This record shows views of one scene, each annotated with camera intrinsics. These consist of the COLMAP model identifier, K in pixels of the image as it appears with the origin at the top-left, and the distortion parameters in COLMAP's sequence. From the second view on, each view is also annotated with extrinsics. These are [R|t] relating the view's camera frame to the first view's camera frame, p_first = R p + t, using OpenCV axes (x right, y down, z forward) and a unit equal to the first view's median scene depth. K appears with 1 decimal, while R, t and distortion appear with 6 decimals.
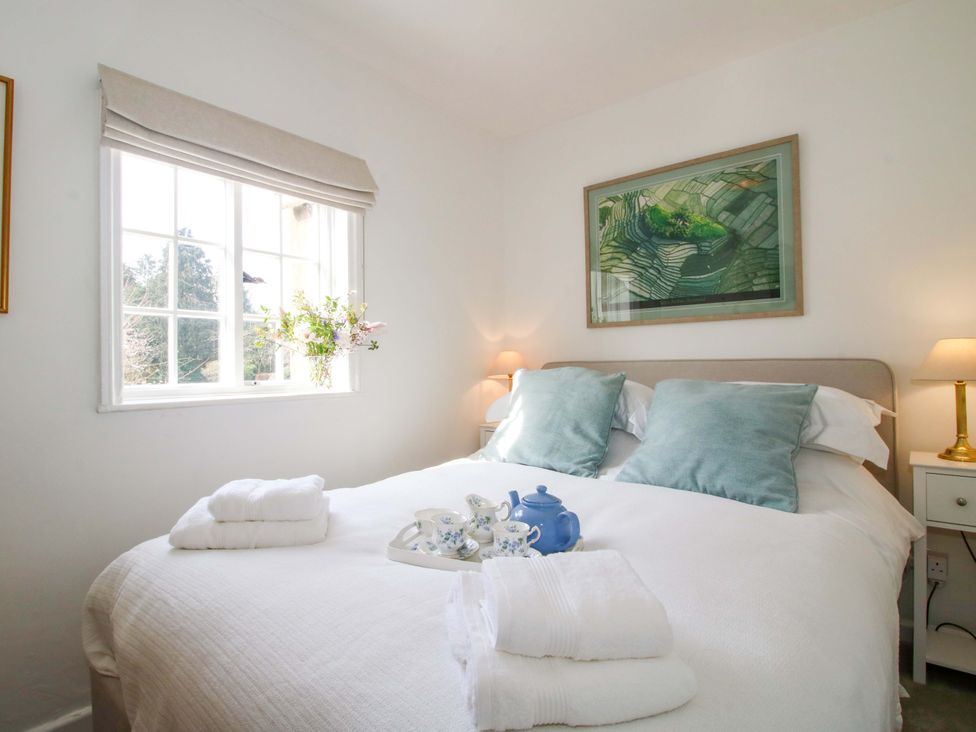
lens RADIAL K [[508.9, 0, 480.7], [0, 508.9, 358.2], [0, 0, 1]] dist [0.002856, -0.014029]
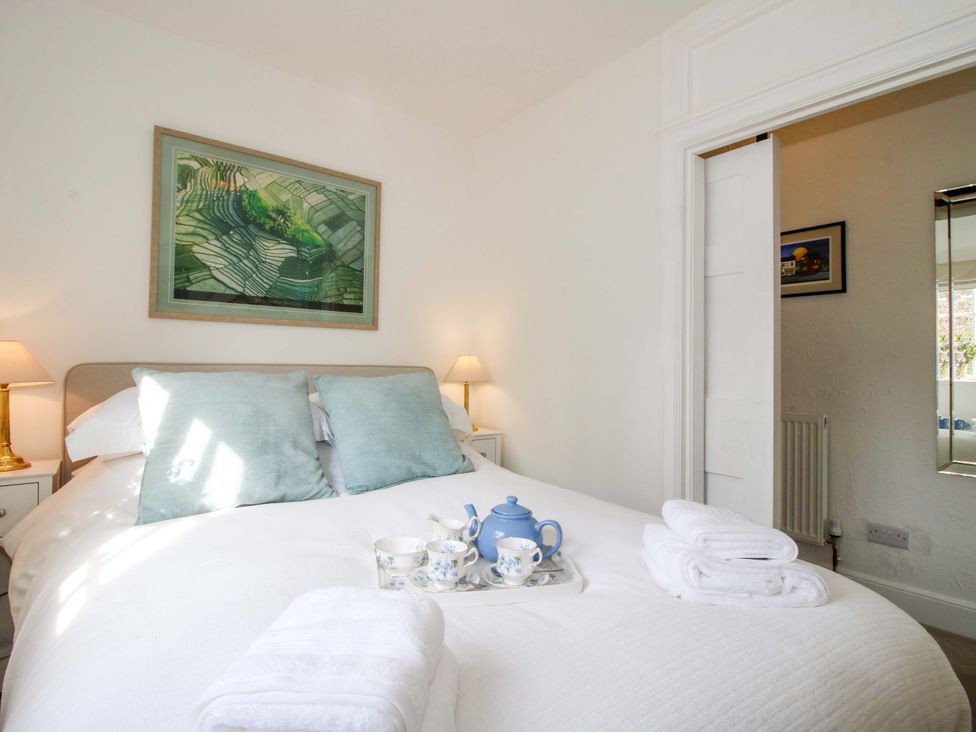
lens RADIAL K [[508.9, 0, 480.7], [0, 508.9, 358.2], [0, 0, 1]] dist [0.002856, -0.014029]
pose [[0.228717, 0.037243, 0.972780, -0.448254], [-0.022123, 0.999209, -0.033053, 0.015599], [-0.973242, -0.013961, 0.229360, 0.424982]]
